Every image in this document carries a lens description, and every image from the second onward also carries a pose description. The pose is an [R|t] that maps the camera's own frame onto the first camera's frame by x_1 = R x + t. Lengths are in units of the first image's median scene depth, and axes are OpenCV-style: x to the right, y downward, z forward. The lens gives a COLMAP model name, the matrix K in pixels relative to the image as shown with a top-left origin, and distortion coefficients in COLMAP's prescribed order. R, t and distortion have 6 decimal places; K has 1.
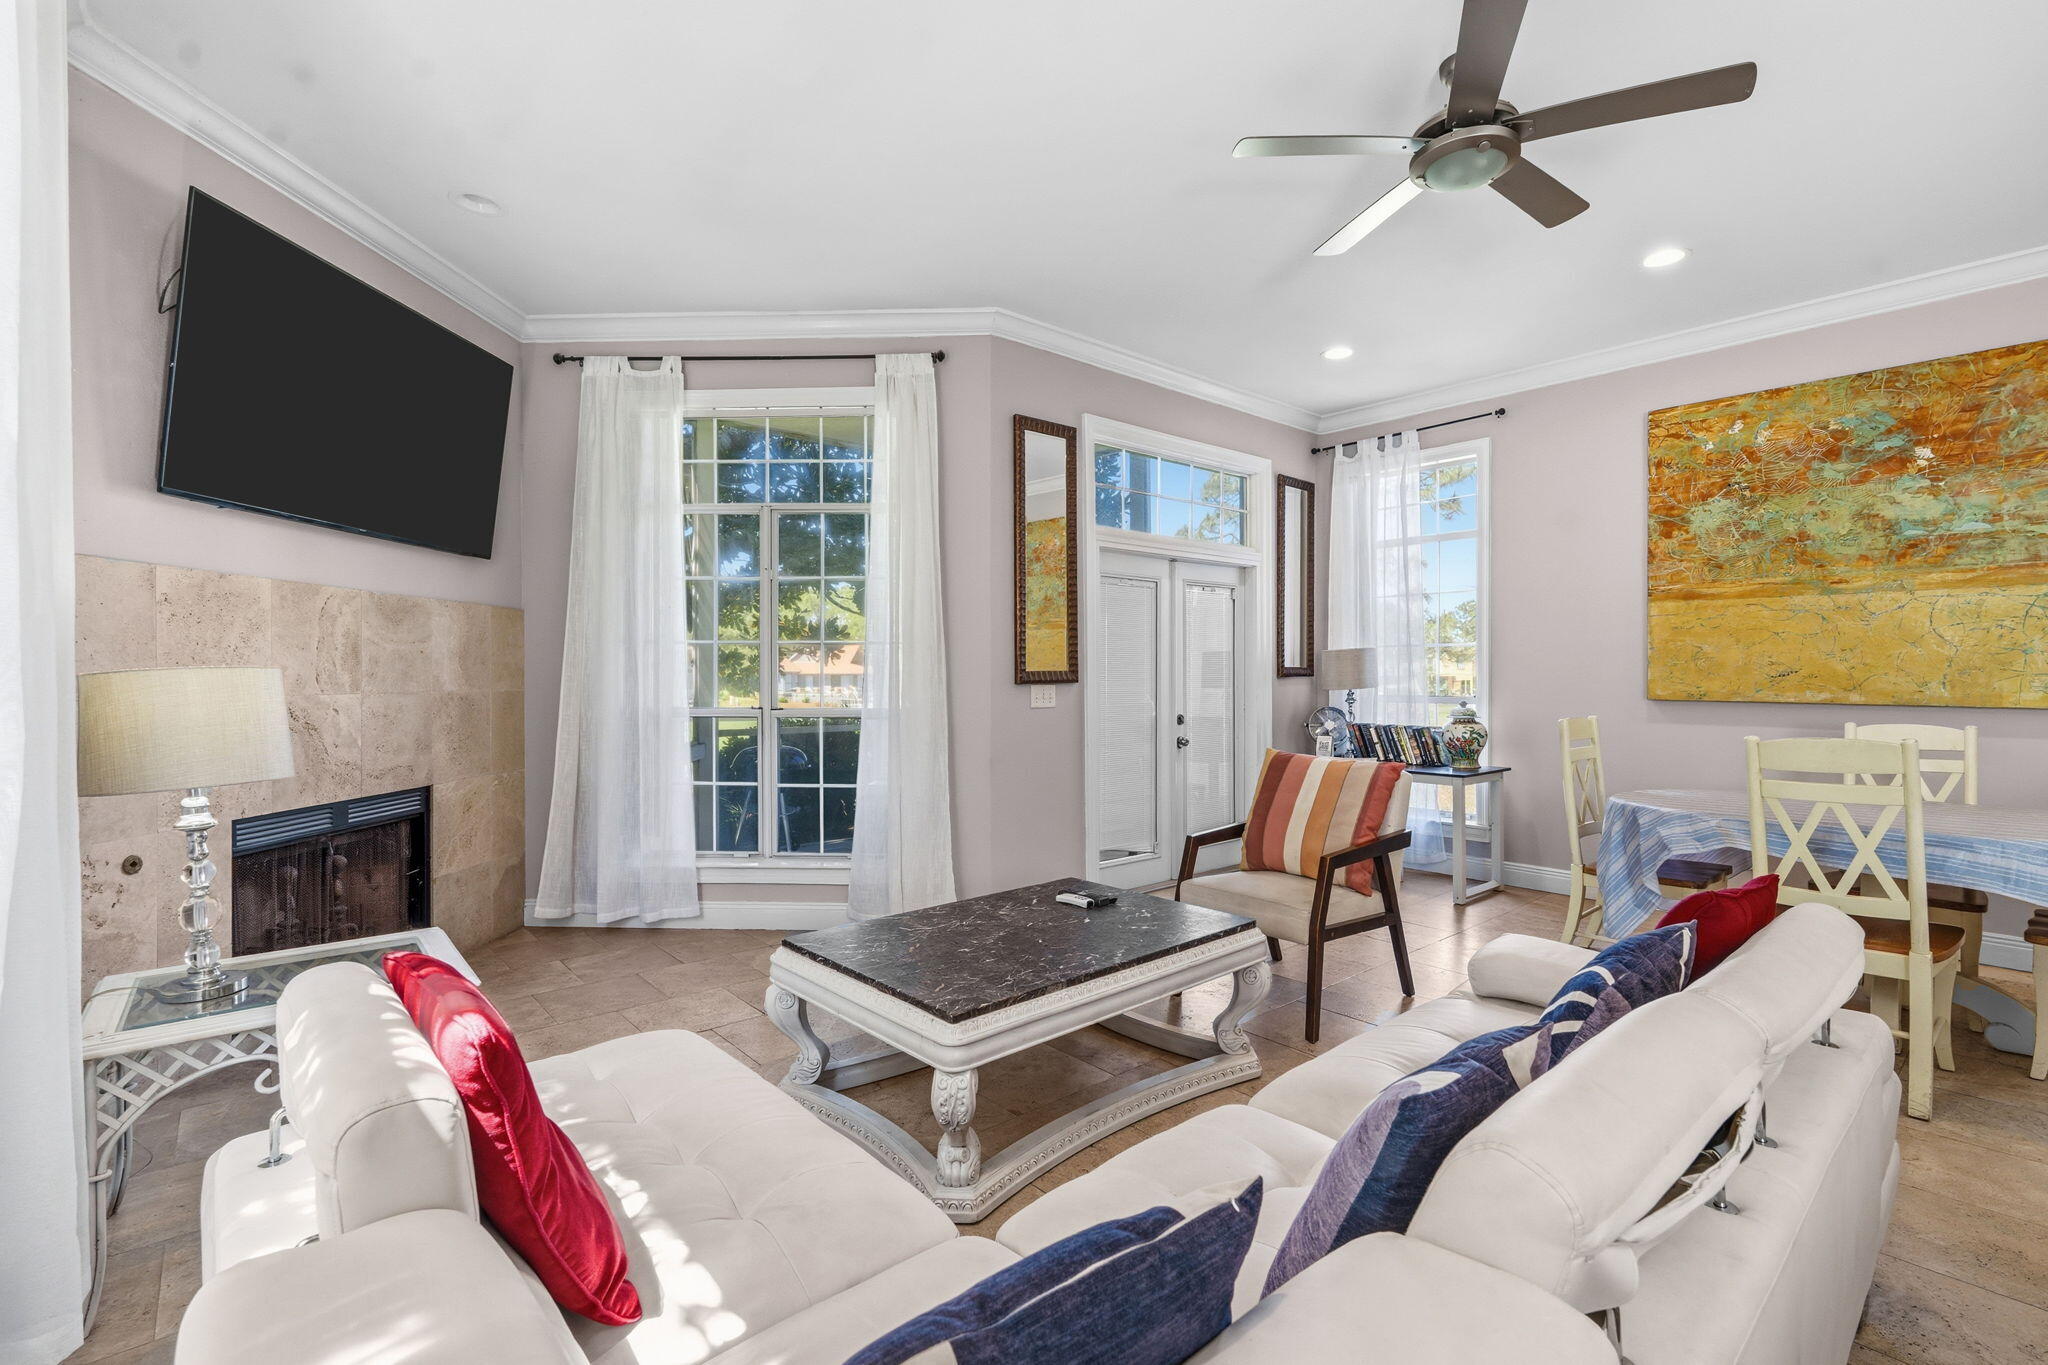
lens RADIAL K [[915.8, 0, 1019.7], [0, 915.8, 685.0], [0, 0, 1]] dist [-0.005022, -0.000615]
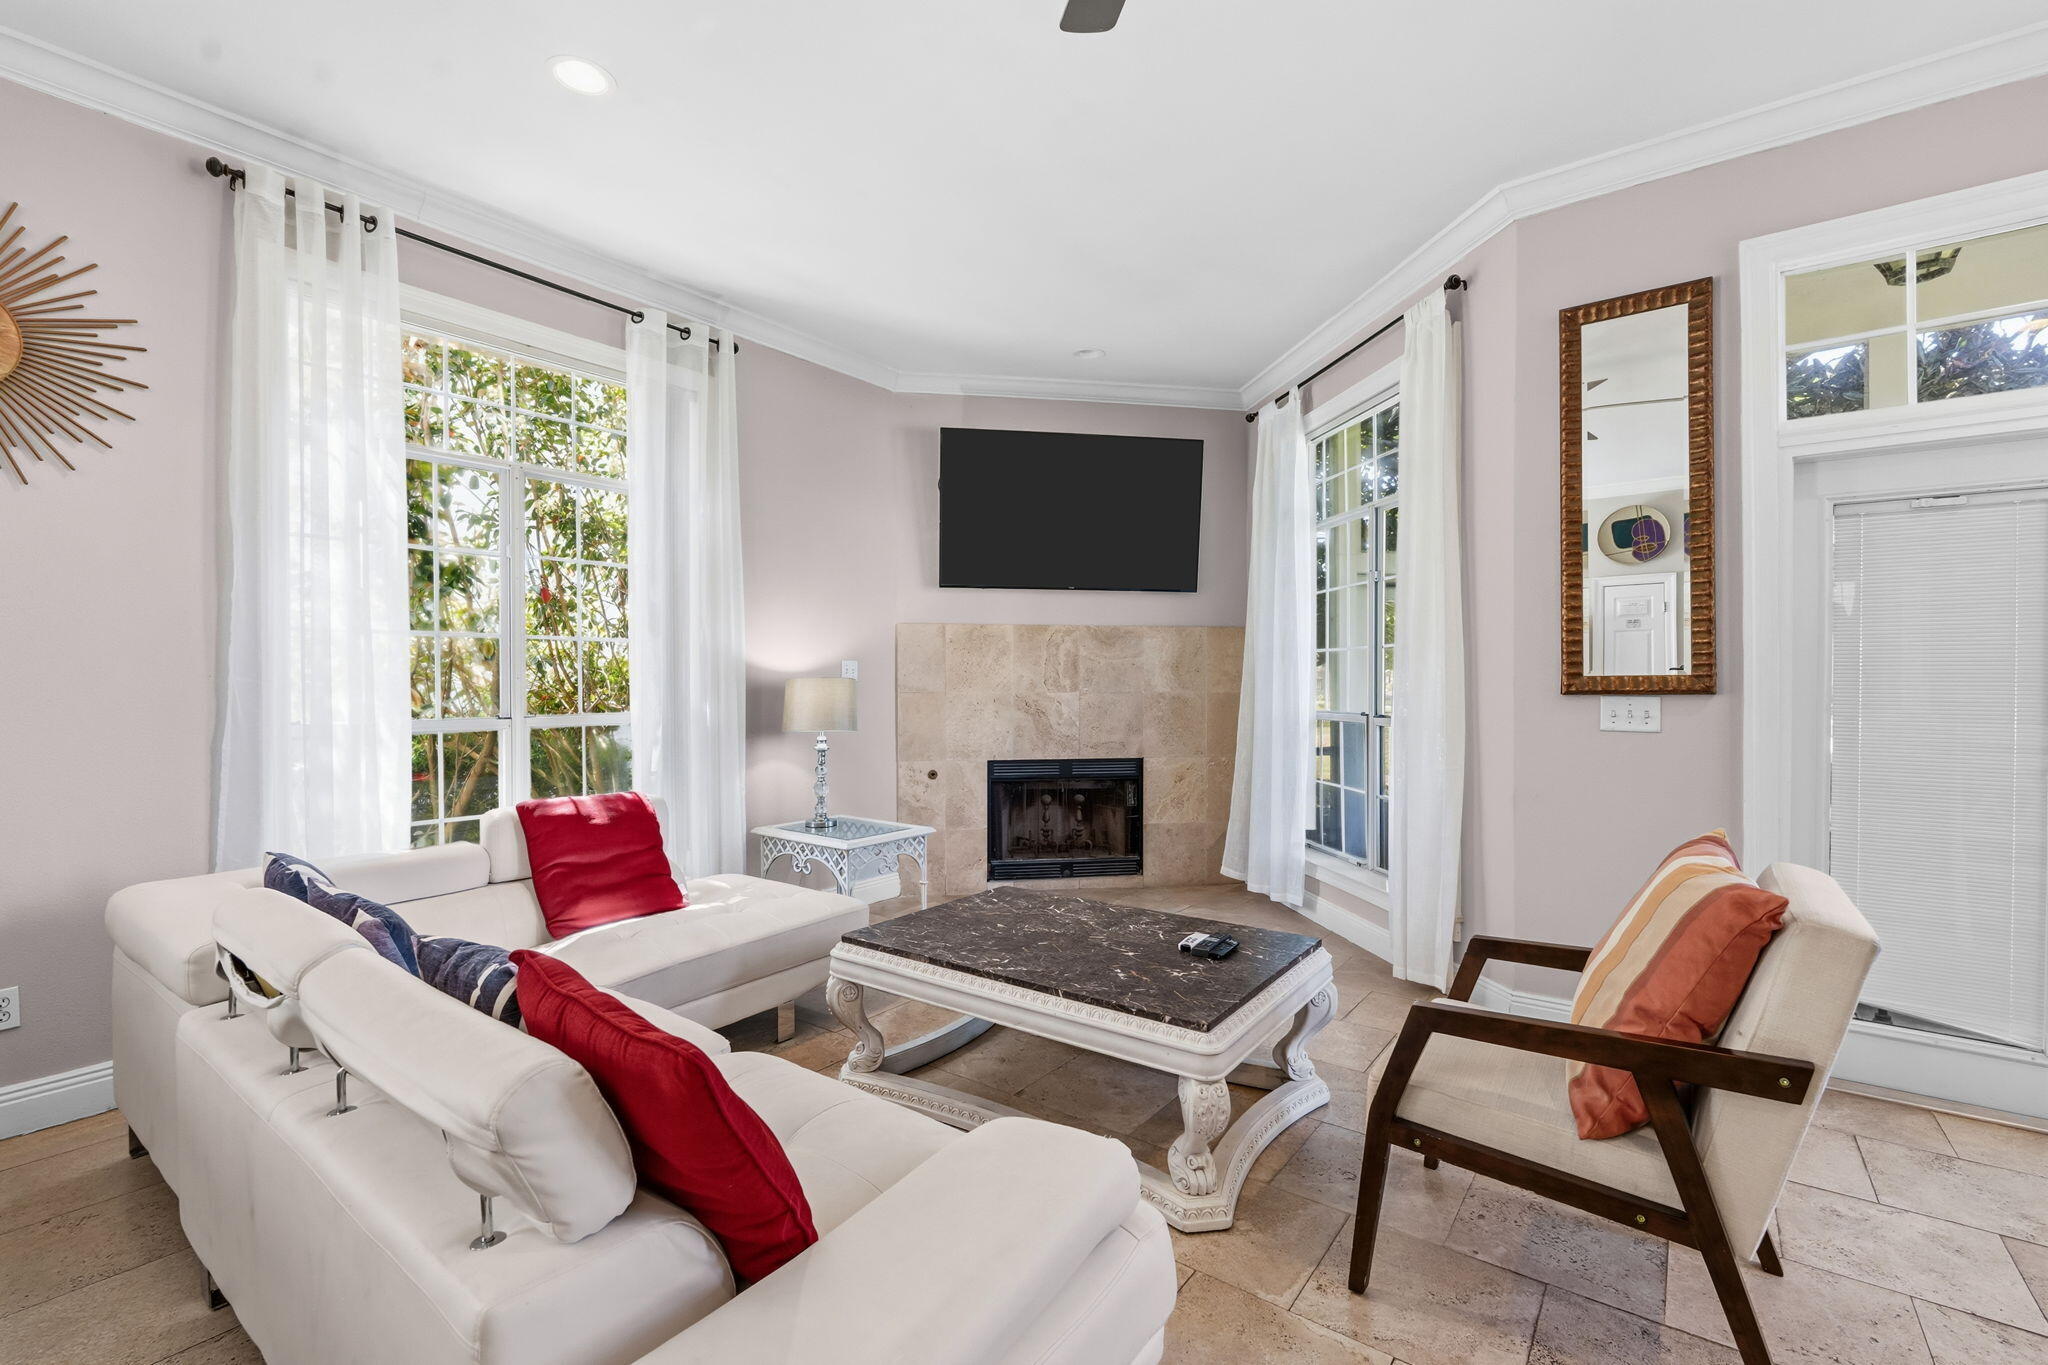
lens RADIAL K [[892.3, 0, 1017.6], [0, 892.3, 691.5], [0, 0, 1]] dist [-0.001194, -0.000196]
pose [[0.210135, 0.013941, -0.977573, 0.714798], [-0.010662, 0.999872, 0.011968, -0.008570], [0.977614, 0.007908, 0.210256, 0.554795]]
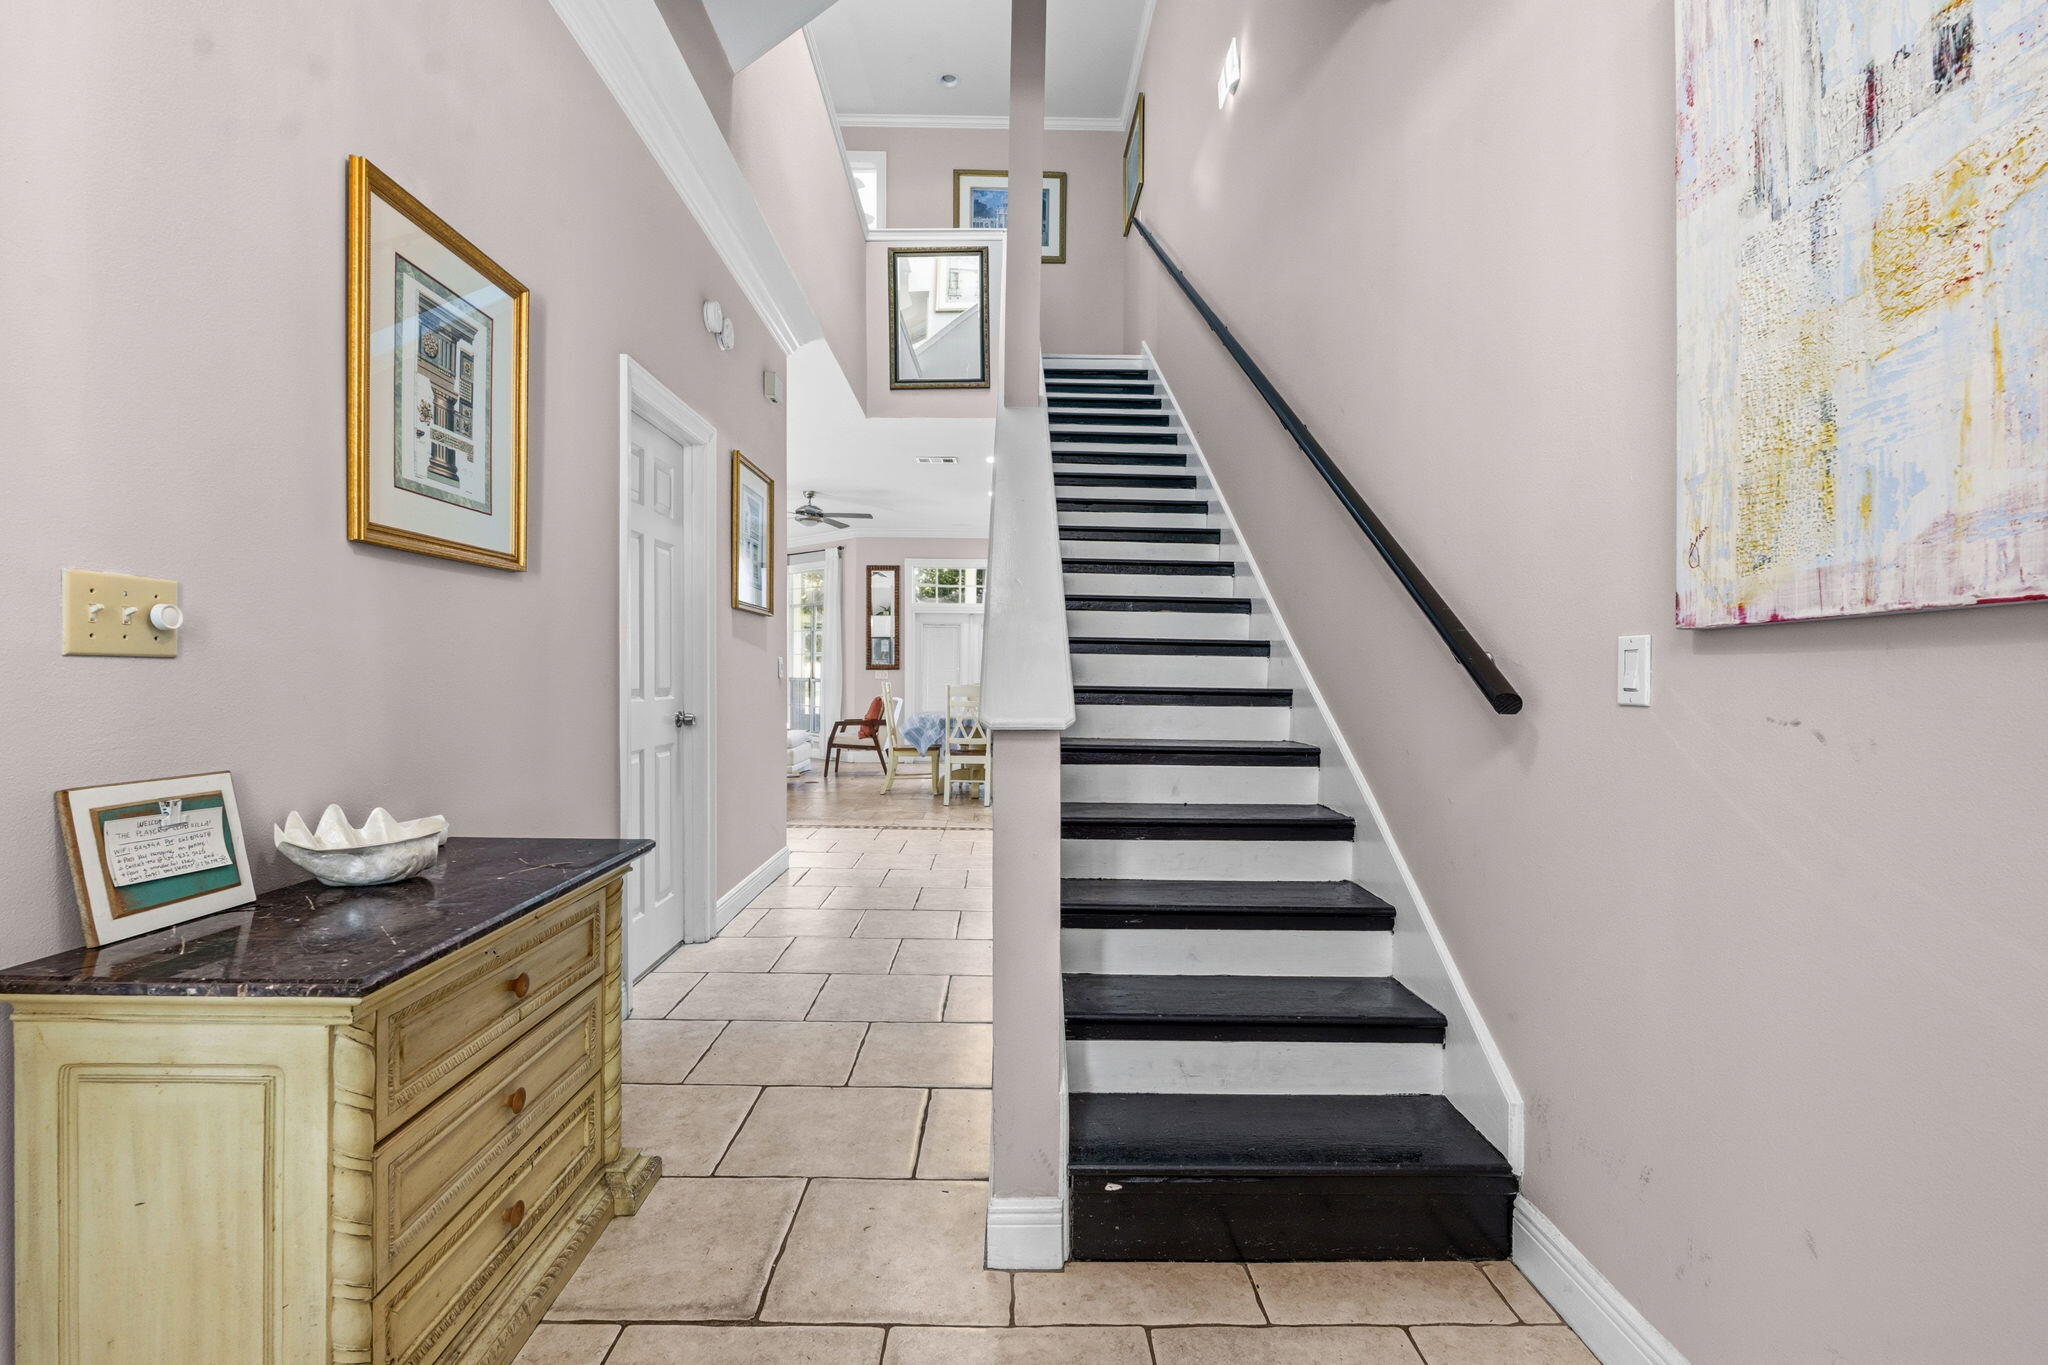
lens RADIAL K [[915.8, 0, 1019.7], [0, 915.8, 685.0], [0, 0, 1]] dist [-0.005022, -0.000615]
pose [[0.766471, 0.023236, -0.641858, 2.467046], [-0.023006, 0.999697, 0.008718, 0.013610], [0.641867, 0.008084, 0.766774, -0.877193]]
